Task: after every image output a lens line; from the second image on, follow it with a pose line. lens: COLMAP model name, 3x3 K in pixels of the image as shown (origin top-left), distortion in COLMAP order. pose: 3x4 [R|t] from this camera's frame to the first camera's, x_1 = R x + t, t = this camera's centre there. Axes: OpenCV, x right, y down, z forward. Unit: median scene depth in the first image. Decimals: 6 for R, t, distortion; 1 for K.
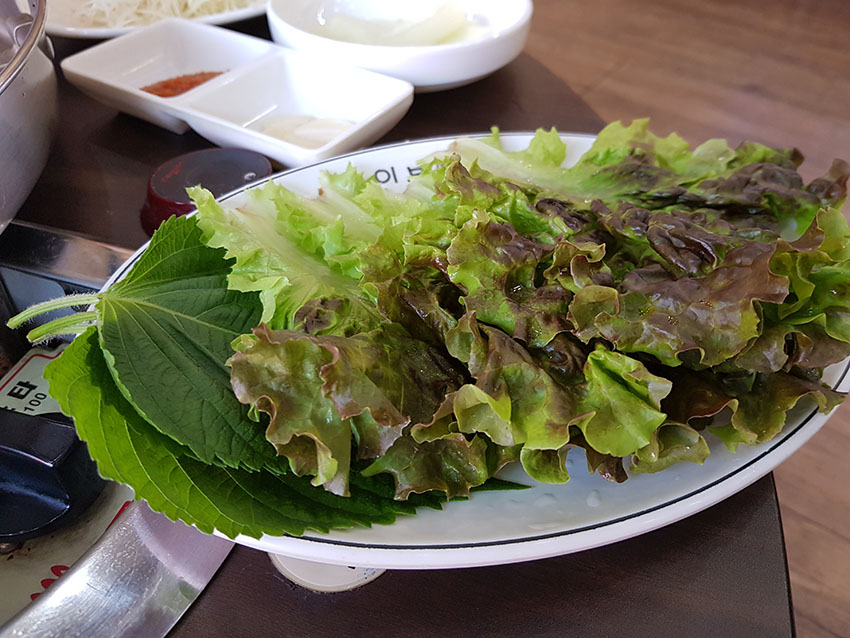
lens RADIAL K [[653.5, 0, 424.5], [0, 653.5, 314.8], [0, 0, 1]] dist [0.053959, -0.092683]
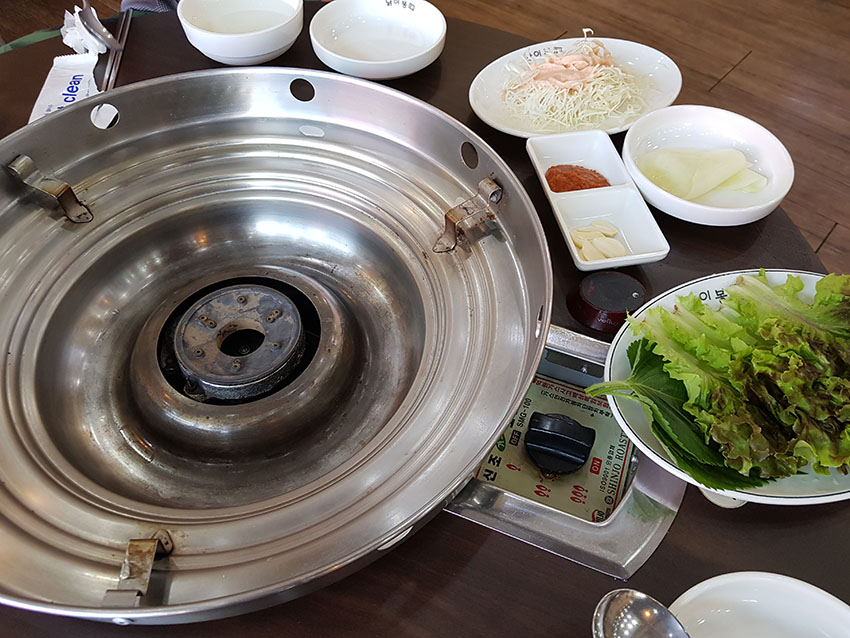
lens RADIAL K [[653.5, 0, 426.5], [0, 653.5, 322.1], [0, 0, 1]] dist [0.053959, -0.092683]
pose [[0.997582, 0.058885, -0.036911, -1.204009], [-0.051506, 0.983009, 0.176184, -0.660438], [0.046659, -0.173857, 0.983665, -1.408376]]
